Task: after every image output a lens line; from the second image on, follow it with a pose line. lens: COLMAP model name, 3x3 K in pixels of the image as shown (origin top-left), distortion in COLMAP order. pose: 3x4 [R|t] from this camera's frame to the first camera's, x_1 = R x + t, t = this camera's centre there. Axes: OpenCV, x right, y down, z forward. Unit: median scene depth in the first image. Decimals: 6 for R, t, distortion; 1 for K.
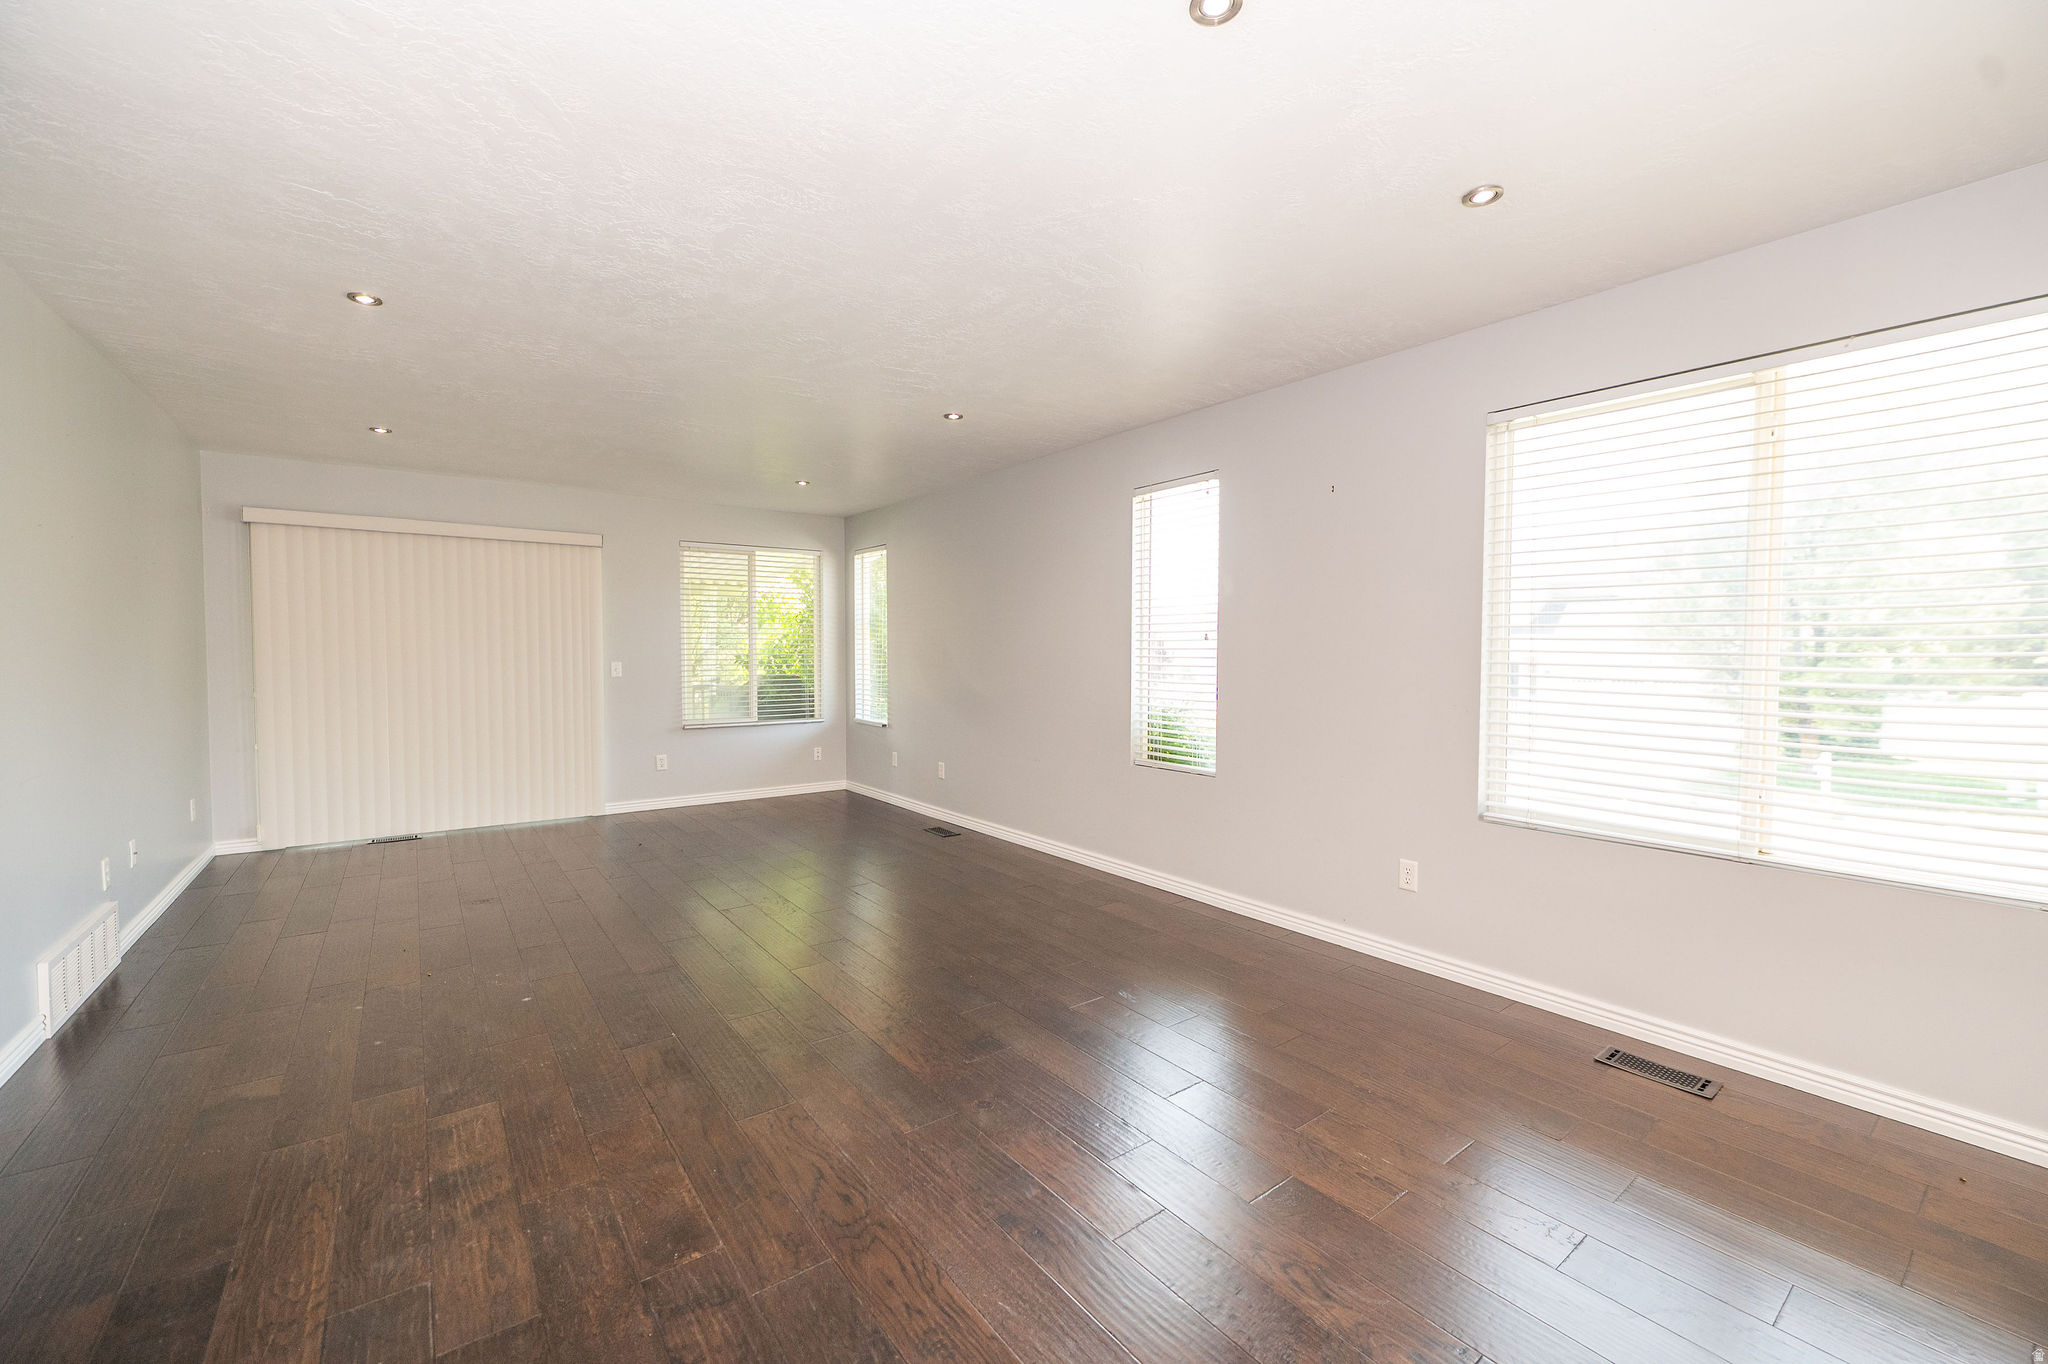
lens RADIAL K [[825.8, 0, 1011.6], [0, 825.8, 680.7], [0, 0, 1]] dist [-0.009262, -0.000349]
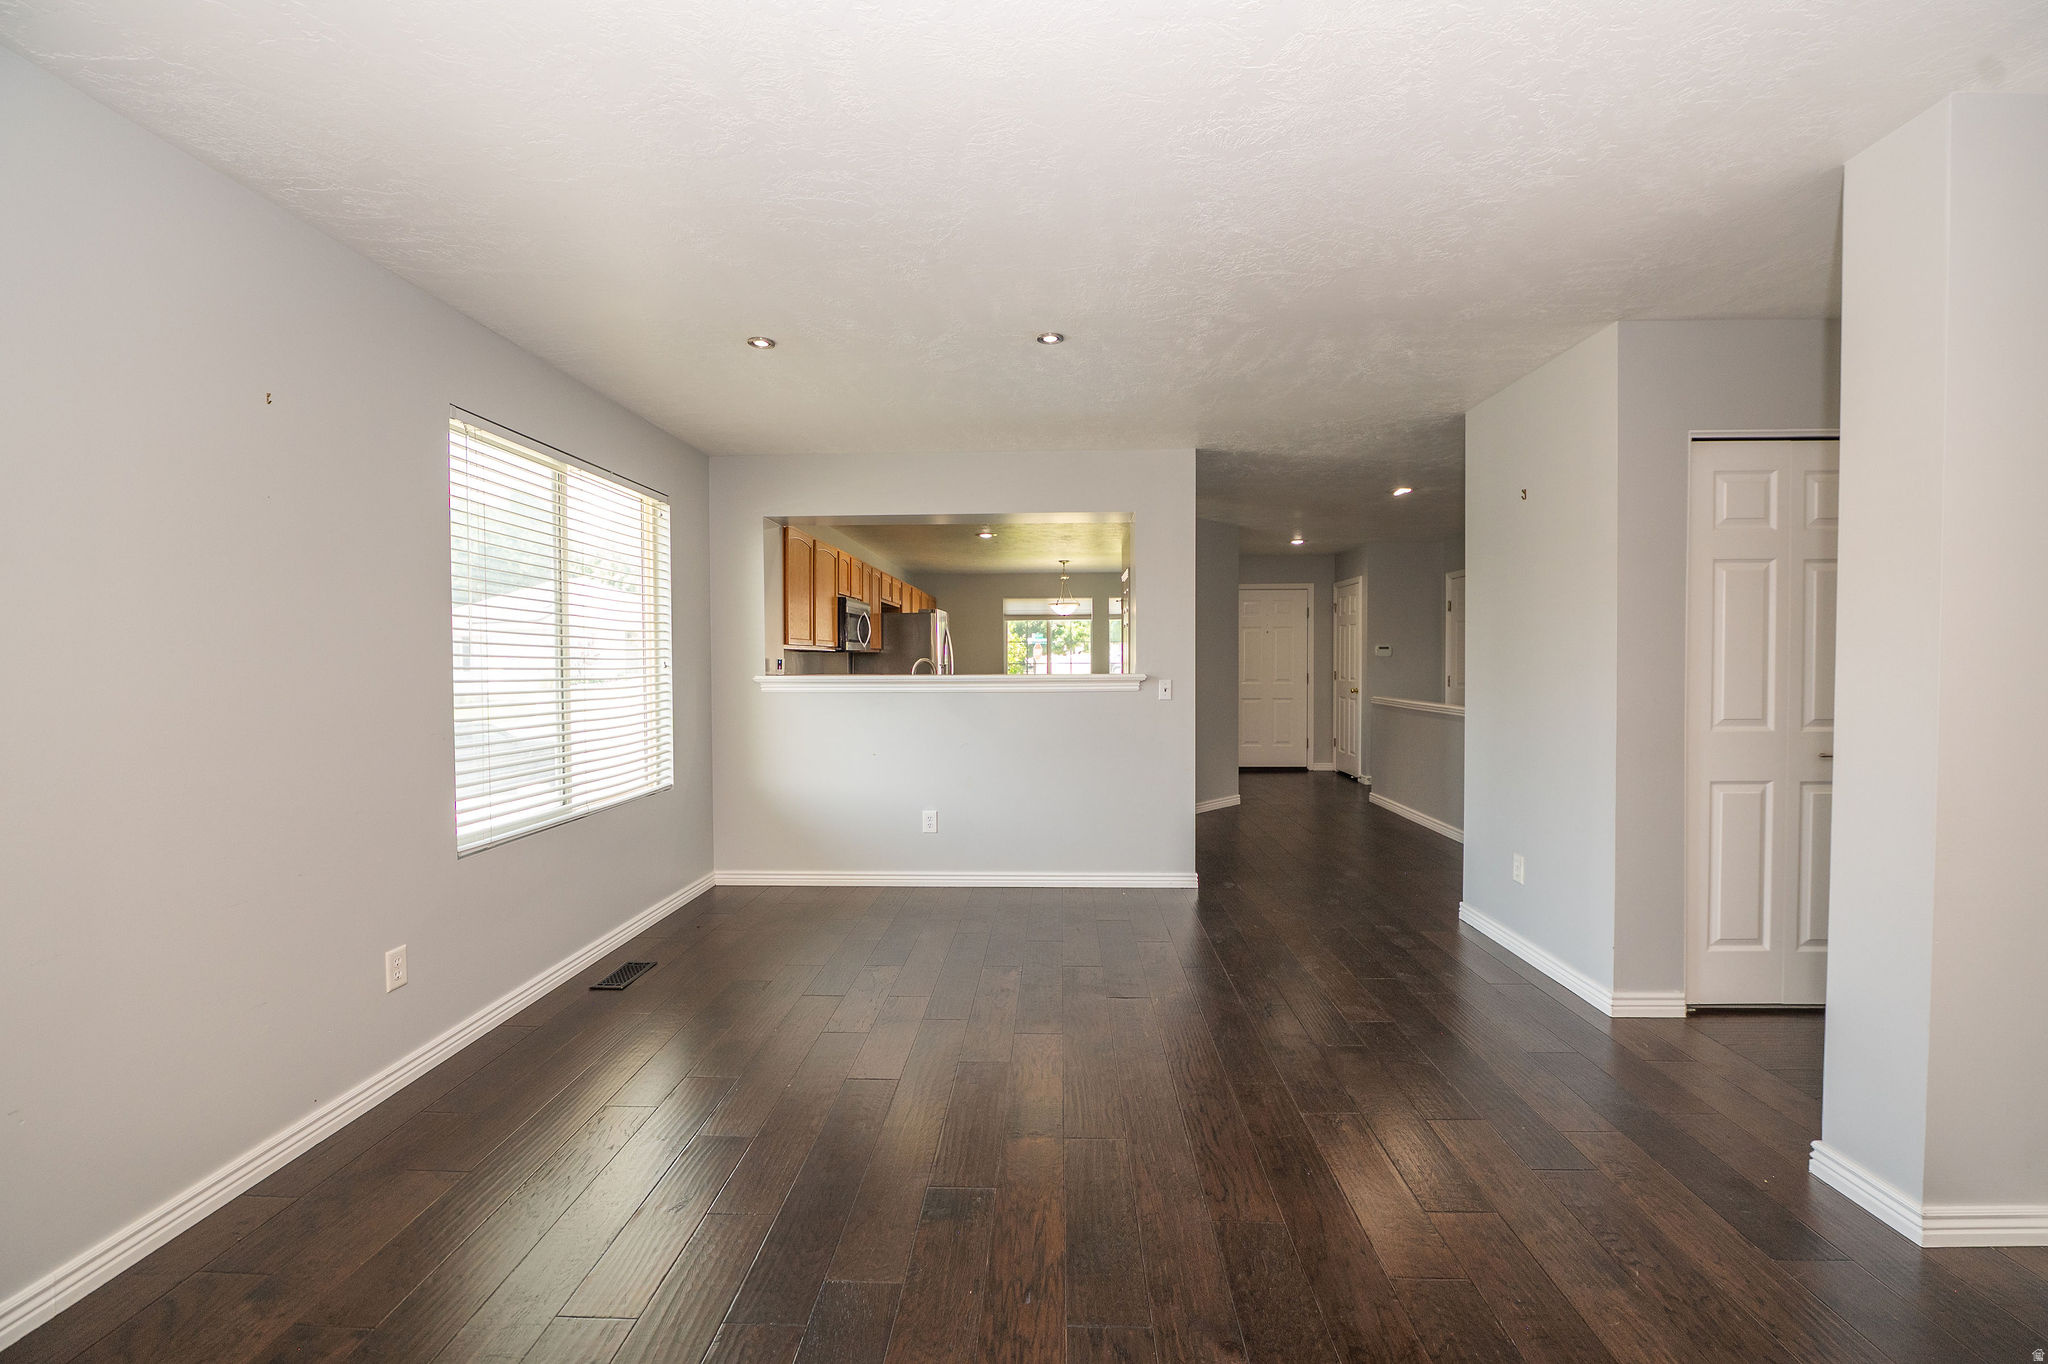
lens RADIAL K [[825.8, 0, 1032.8], [0, 825.8, 682.3], [0, 0, 1]] dist [-0.009262, -0.000349]
pose [[-0.788740, -0.008095, 0.614674, -0.218236], [0.019623, 0.999072, 0.038338, -0.019899], [-0.614414, 0.042301, -0.787849, 0.608435]]
